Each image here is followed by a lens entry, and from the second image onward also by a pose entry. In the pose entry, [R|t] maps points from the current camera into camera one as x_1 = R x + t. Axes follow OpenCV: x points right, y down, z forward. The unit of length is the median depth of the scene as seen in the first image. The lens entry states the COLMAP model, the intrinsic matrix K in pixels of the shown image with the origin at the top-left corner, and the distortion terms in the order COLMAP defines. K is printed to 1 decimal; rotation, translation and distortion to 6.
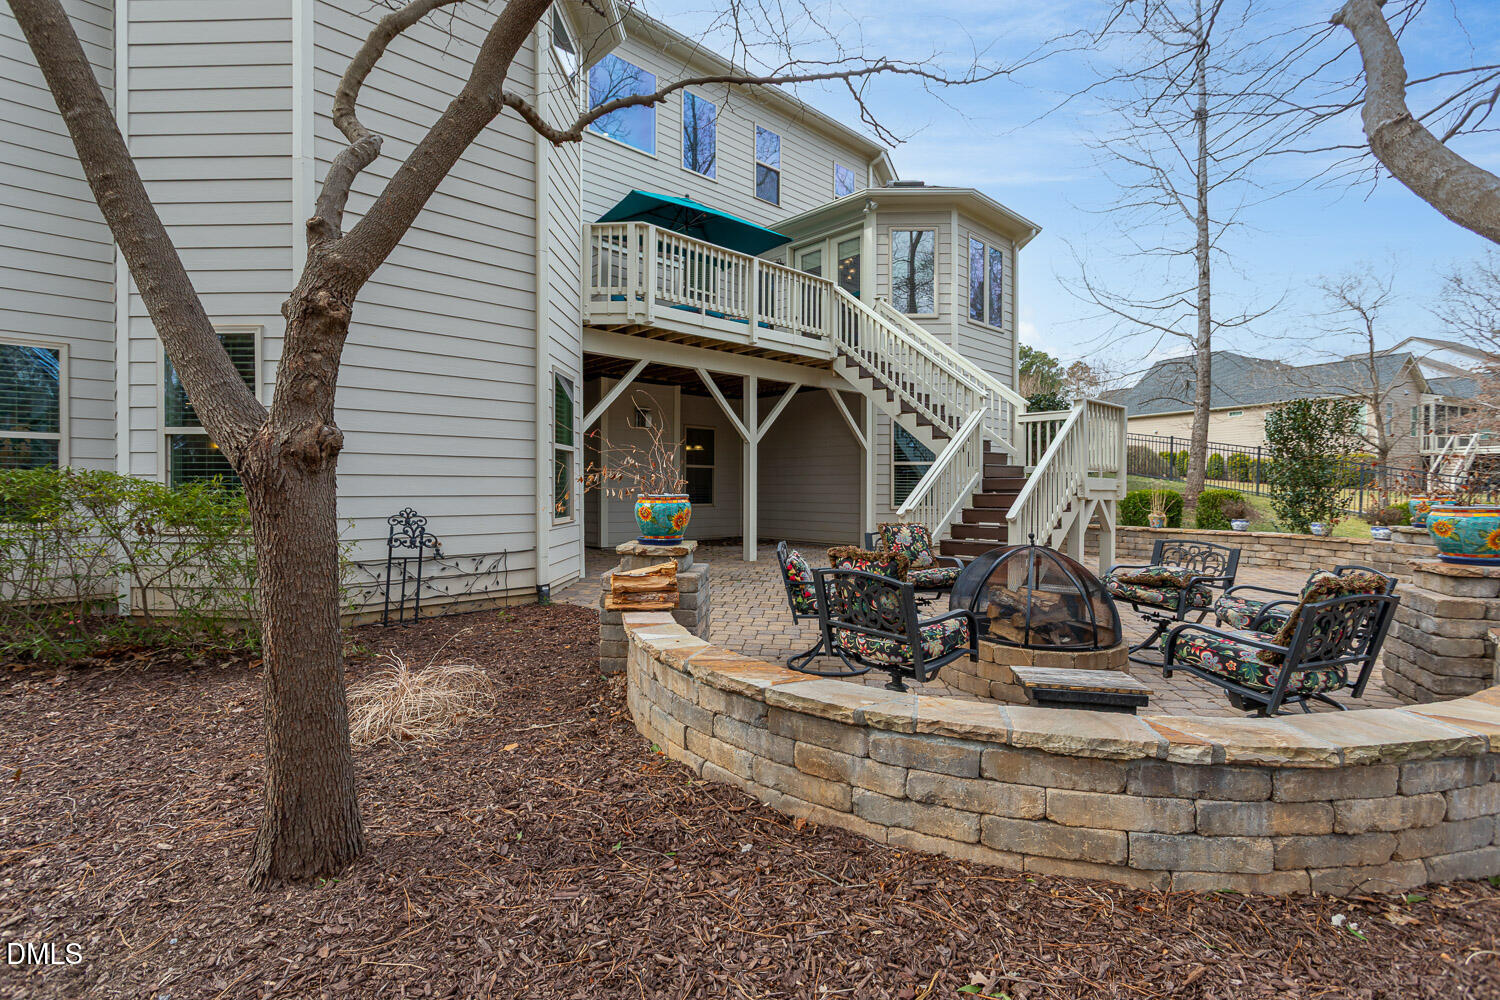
lens RADIAL K [[704.7, 0, 749.2], [0, 704.7, 497.2], [0, 0, 1]] dist [-0.001206, 0.000067]
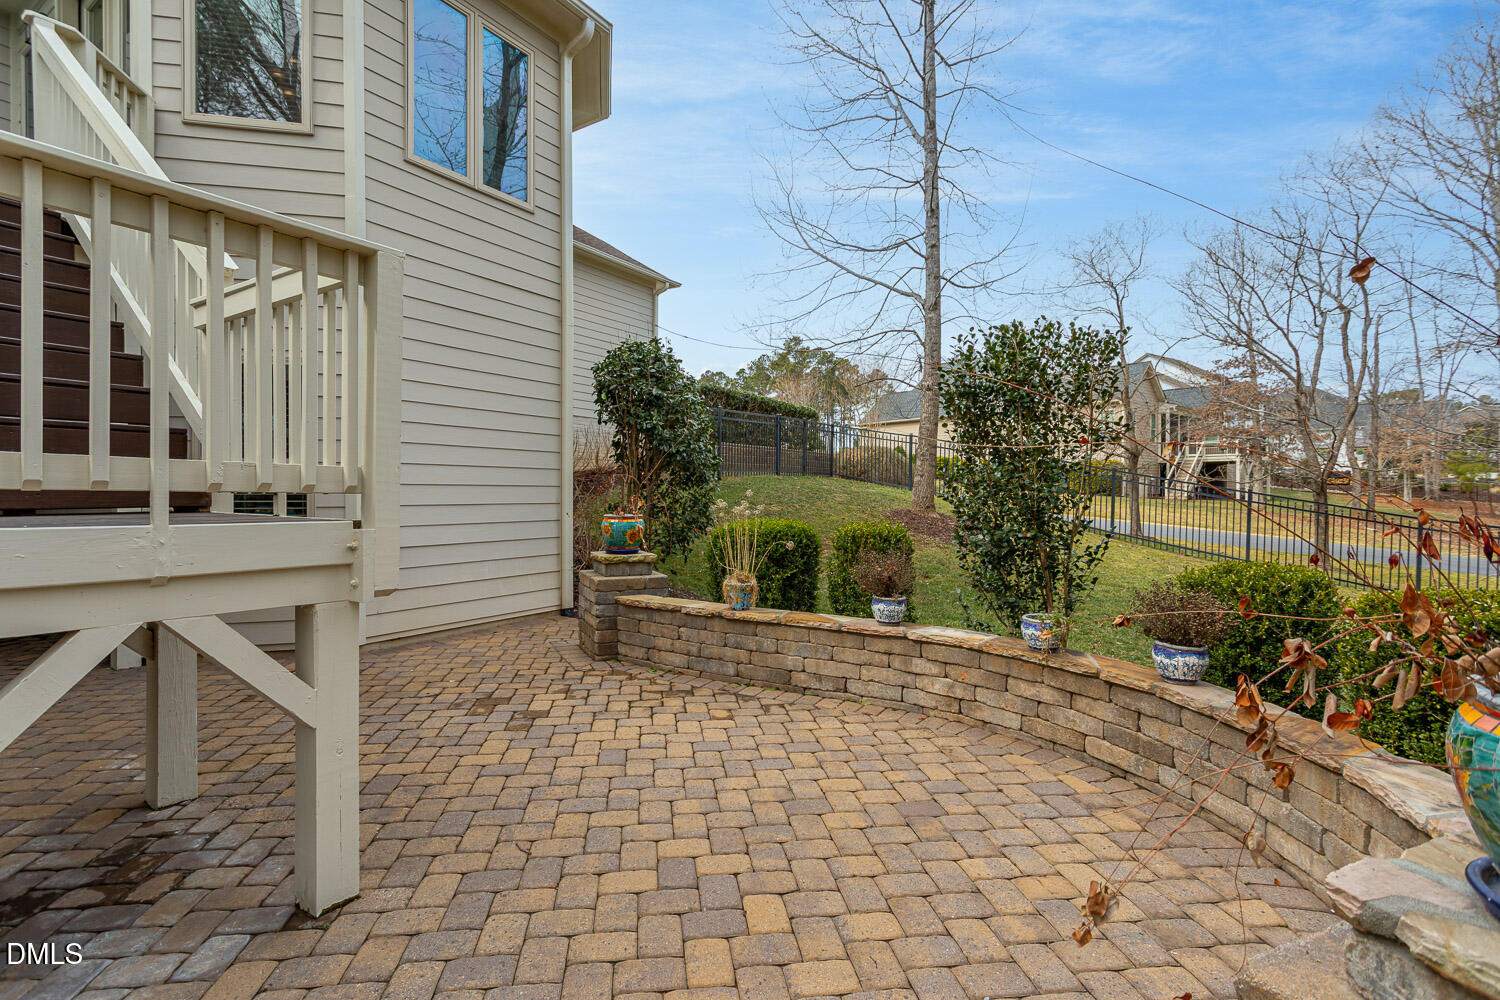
lens RADIAL K [[704.7, 0, 750.3], [0, 704.7, 501.1], [0, 0, 1]] dist [-0.001206, 0.000067]
pose [[0.969745, -0.003266, 0.244100, 0.282457], [0.002669, 0.999993, 0.002779, -0.016085], [-0.244107, -0.002043, 0.969746, 0.332913]]
